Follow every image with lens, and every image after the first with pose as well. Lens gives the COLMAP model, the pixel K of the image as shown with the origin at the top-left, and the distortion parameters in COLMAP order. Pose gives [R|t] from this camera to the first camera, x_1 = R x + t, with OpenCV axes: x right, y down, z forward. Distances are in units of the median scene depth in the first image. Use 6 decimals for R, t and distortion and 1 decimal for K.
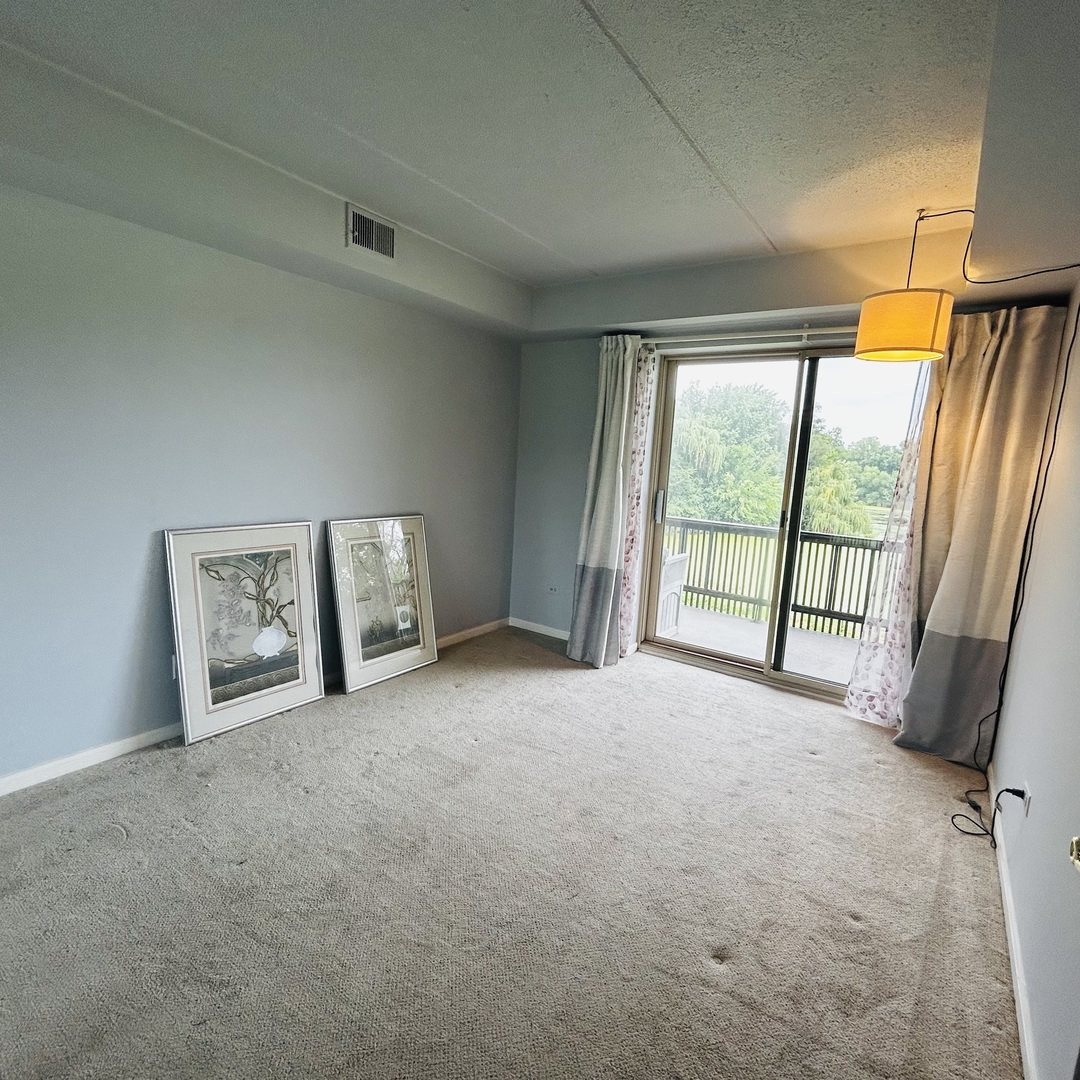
lens RADIAL K [[576.4, 0, 542.3], [0, 576.4, 543.2], [0, 0, 1]] dist [-0.001892, -0.000810]
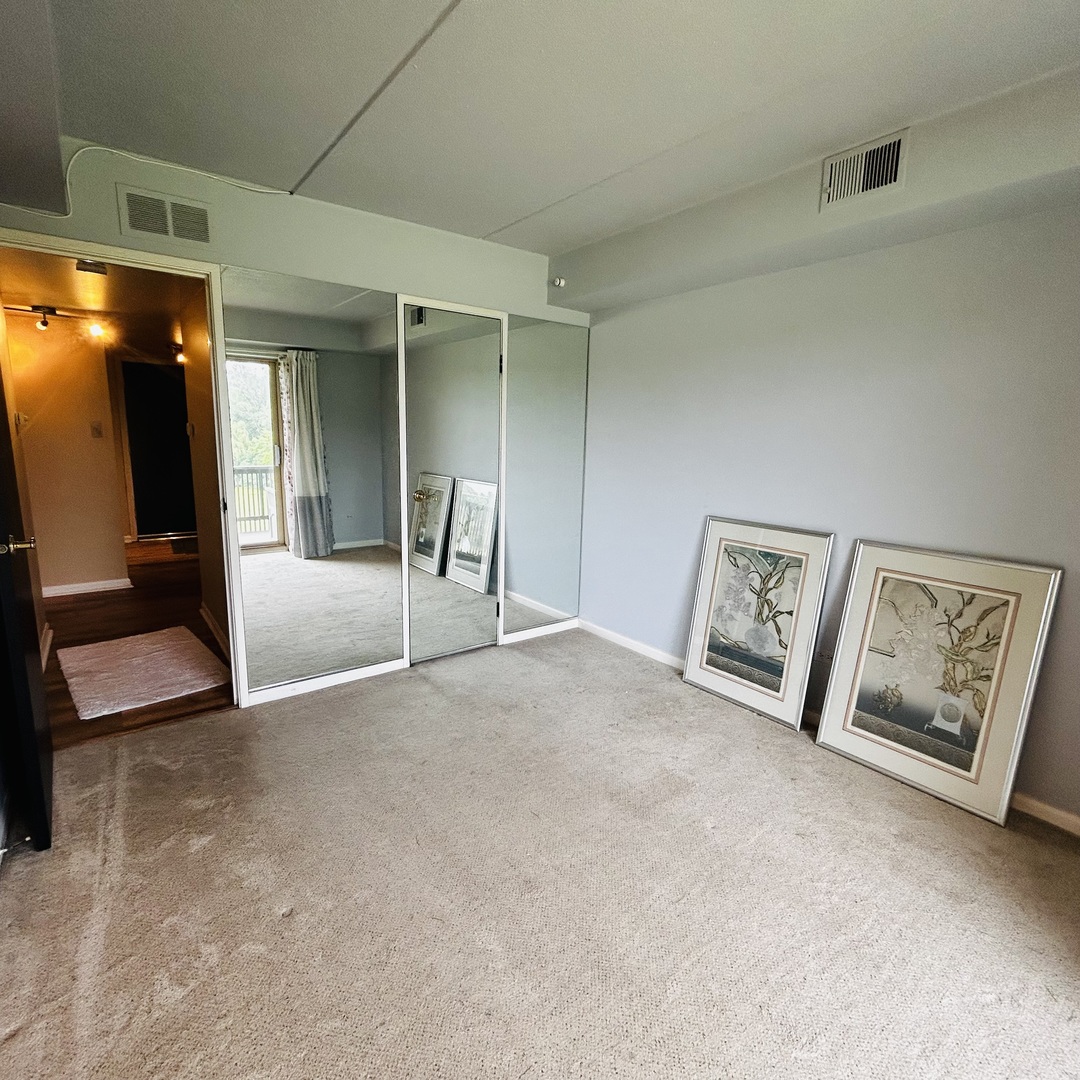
lens RADIAL K [[576.4, 0, 540.4], [0, 576.4, 544.5], [0, 0, 1]] dist [-0.001892, -0.000810]
pose [[-0.305098, 0.107312, -0.946255, 0.607345], [-0.188808, 0.967090, 0.170552, -0.095373], [0.933417, 0.230696, -0.274796, 0.890217]]
